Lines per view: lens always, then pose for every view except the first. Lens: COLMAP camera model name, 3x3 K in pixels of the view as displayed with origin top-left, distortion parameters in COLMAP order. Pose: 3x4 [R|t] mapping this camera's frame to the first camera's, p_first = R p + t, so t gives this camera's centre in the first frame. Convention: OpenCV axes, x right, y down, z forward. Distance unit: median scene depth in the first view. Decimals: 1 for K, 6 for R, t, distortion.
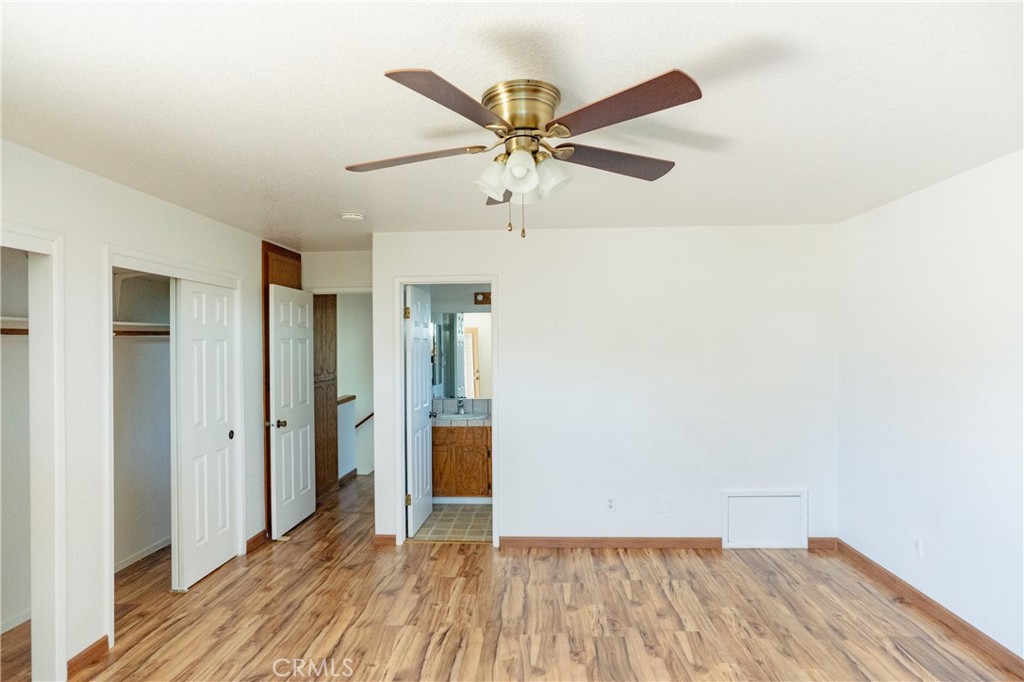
lens RADIAL K [[543.8, 0, 510.9], [0, 543.8, 344.1], [0, 0, 1]] dist [-0.063567, 0.041865]
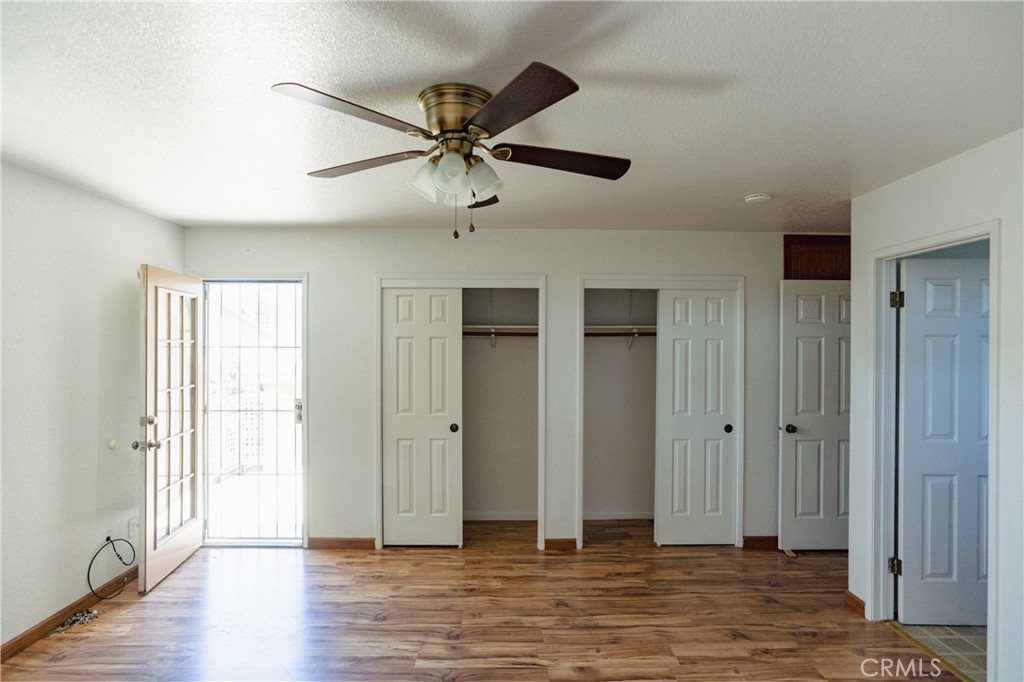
lens RADIAL K [[543.8, 0, 510.9], [0, 543.8, 344.1], [0, 0, 1]] dist [-0.063567, 0.041865]
pose [[0.069941, 0.007481, -0.997523, 0.609023], [-0.003411, 0.999968, 0.007260, -0.004334], [0.997545, 0.002894, 0.069964, 0.599125]]
